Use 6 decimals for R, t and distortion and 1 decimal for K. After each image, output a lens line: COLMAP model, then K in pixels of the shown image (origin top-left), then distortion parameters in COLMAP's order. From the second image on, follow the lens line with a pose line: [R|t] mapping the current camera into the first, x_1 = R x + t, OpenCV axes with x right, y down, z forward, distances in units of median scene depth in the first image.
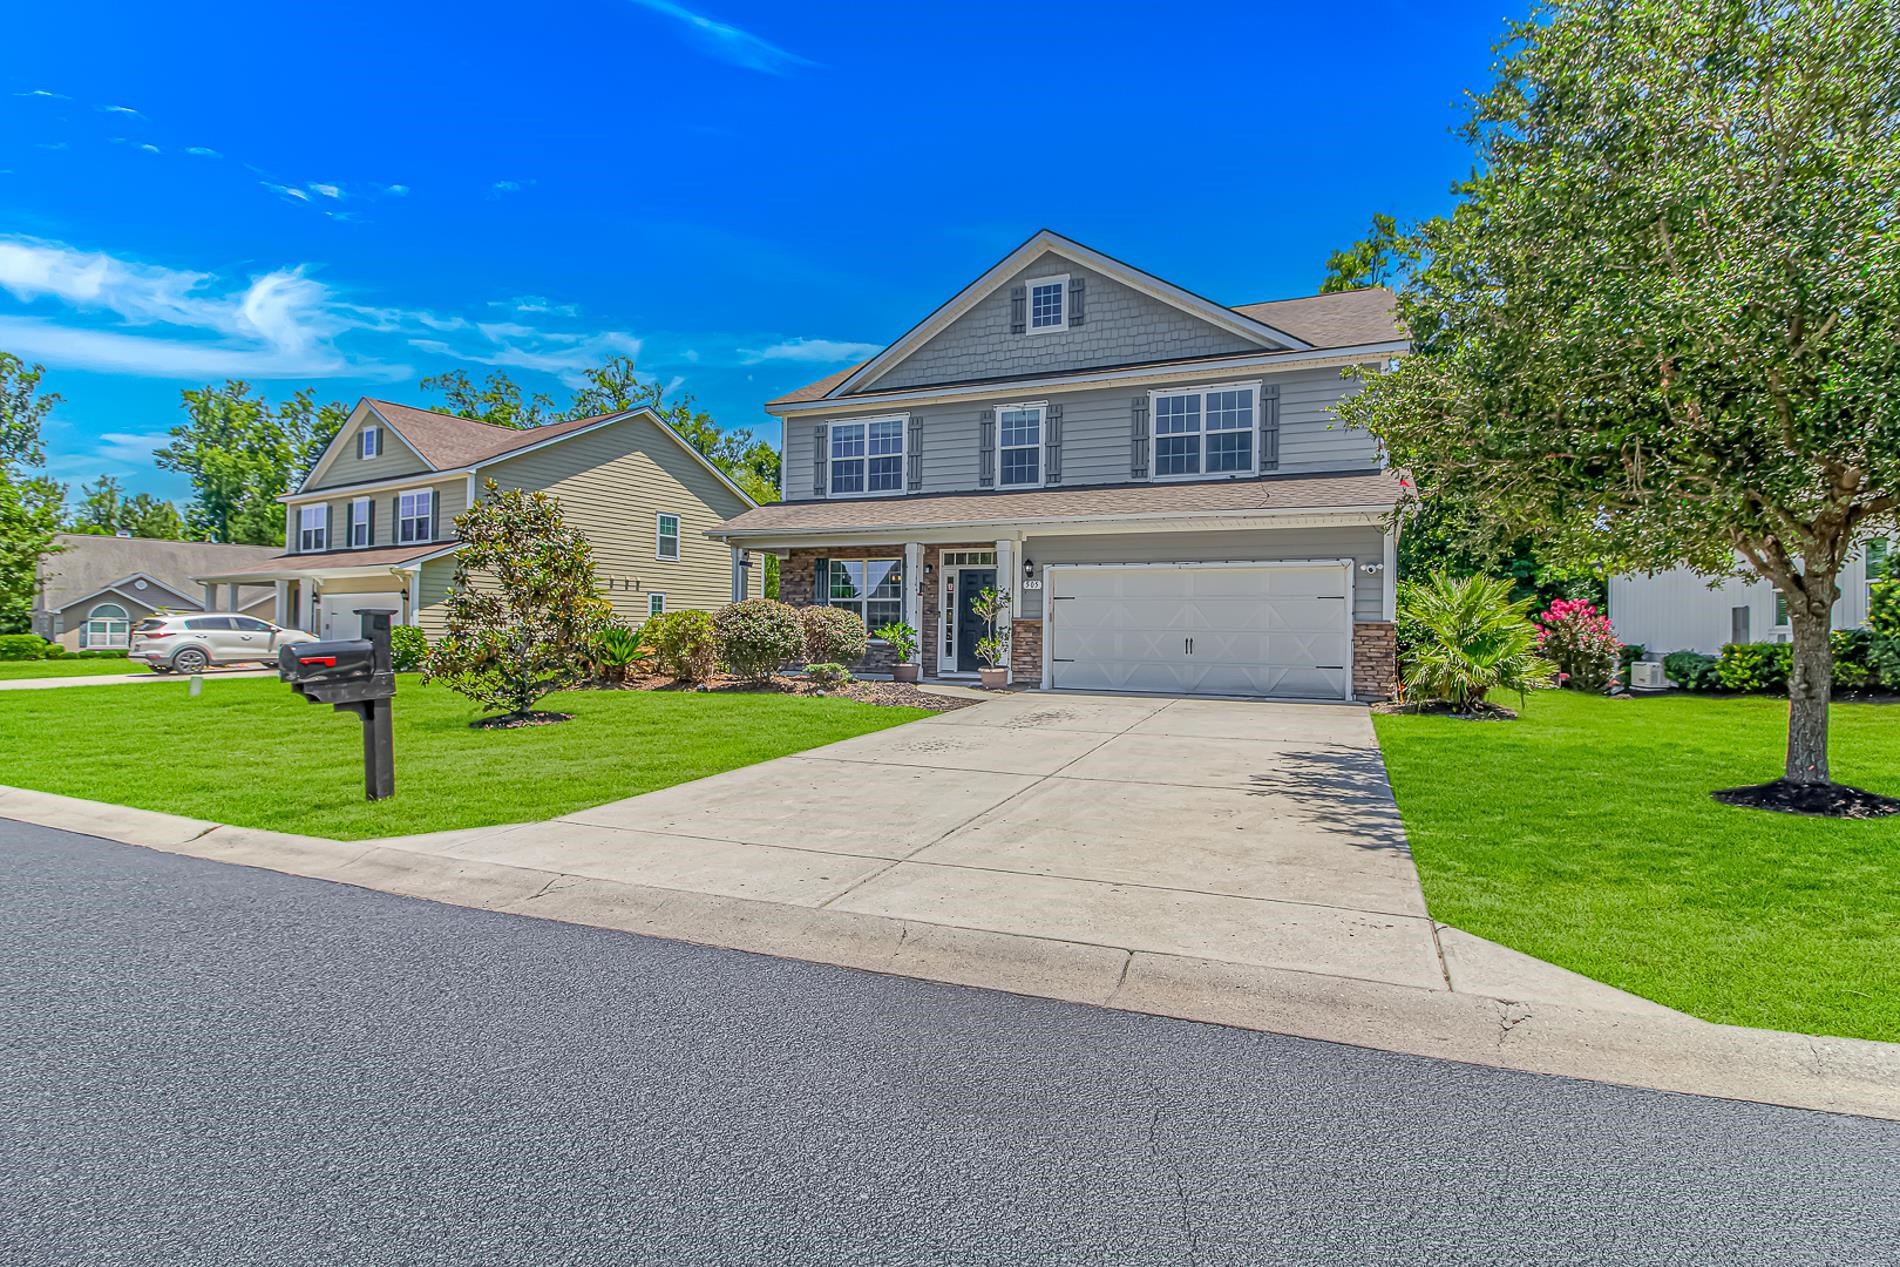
lens RADIAL K [[897.8, 0, 951.9], [0, 897.8, 639.6], [0, 0, 1]] dist [0.002094, -0.013372]
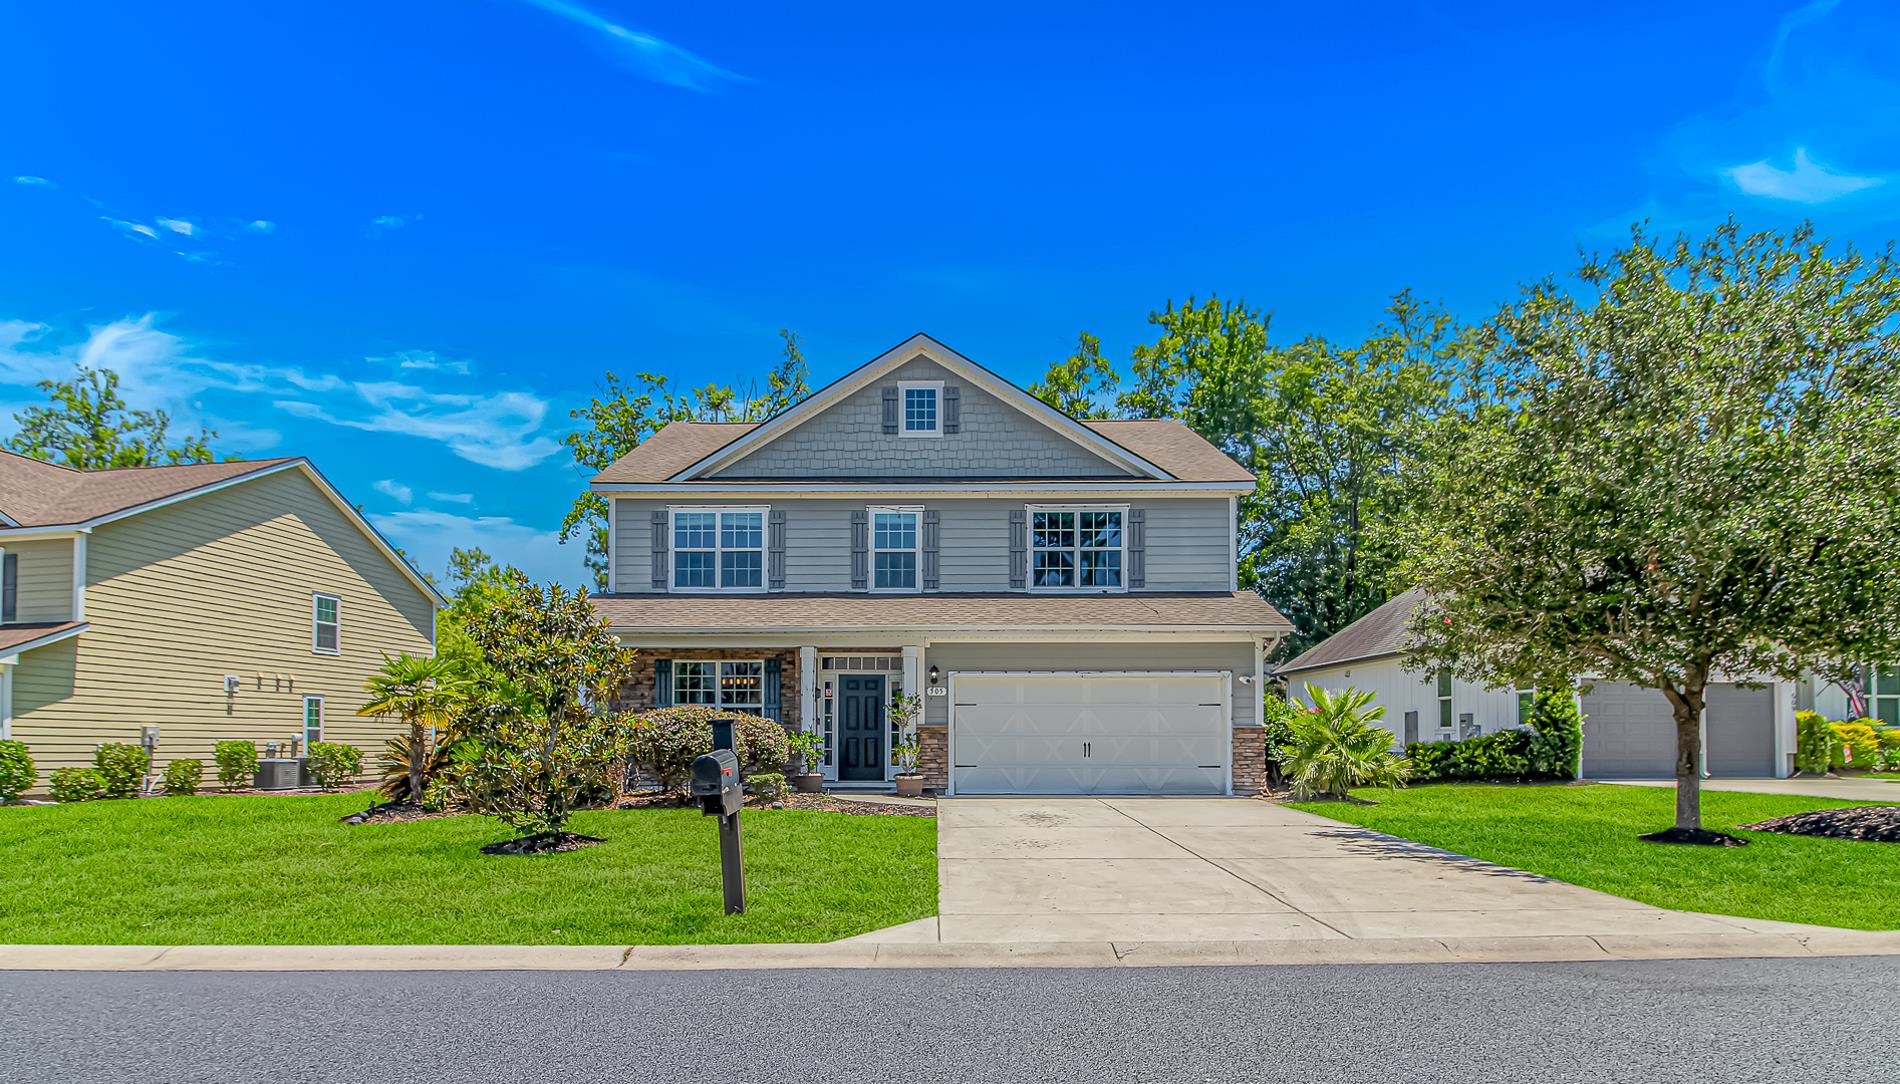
lens RADIAL K [[1033.9, 0, 903.4], [0, 1033.9, 748.2], [0, 0, 1]] dist [-0.006454, -0.001028]
pose [[0.927271, -0.014764, 0.374101, -0.348473], [0.014851, 0.999886, 0.002650, -0.001010], [-0.374097, 0.003098, 0.927384, -0.051415]]
